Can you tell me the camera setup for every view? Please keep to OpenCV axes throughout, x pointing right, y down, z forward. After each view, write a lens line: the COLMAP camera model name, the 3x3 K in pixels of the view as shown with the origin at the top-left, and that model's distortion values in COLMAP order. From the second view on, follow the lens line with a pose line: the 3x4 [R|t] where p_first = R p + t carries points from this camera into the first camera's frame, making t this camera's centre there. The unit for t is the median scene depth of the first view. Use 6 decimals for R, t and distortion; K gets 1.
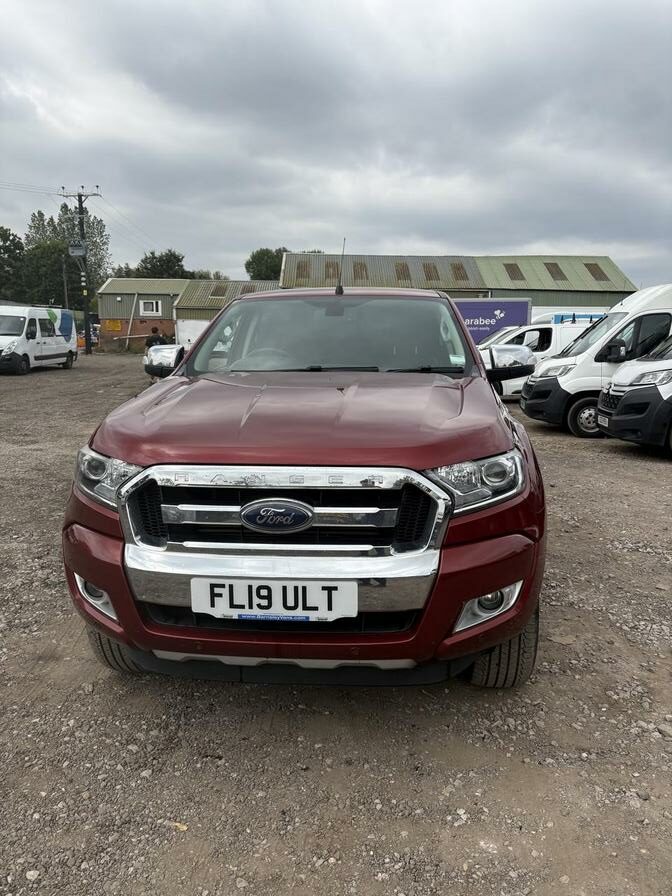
lens RADIAL K [[676.4, 0, 334.9], [0, 676.4, 443.4], [0, 0, 1]] dist [0.034097, -0.028638]
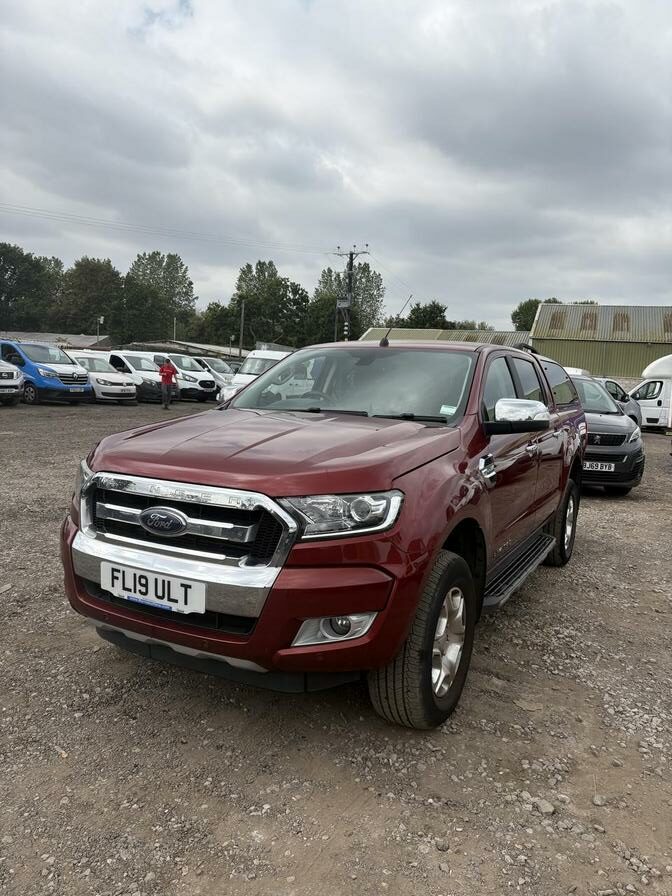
lens RADIAL K [[676.4, 0, 339.0], [0, 676.4, 444.6], [0, 0, 1]] dist [0.034097, -0.028638]
pose [[0.920840, 0.079460, -0.381759, 0.572019], [-0.105484, 0.993277, -0.047695, -0.005248], [0.375403, 0.084189, 0.923030, -0.026780]]
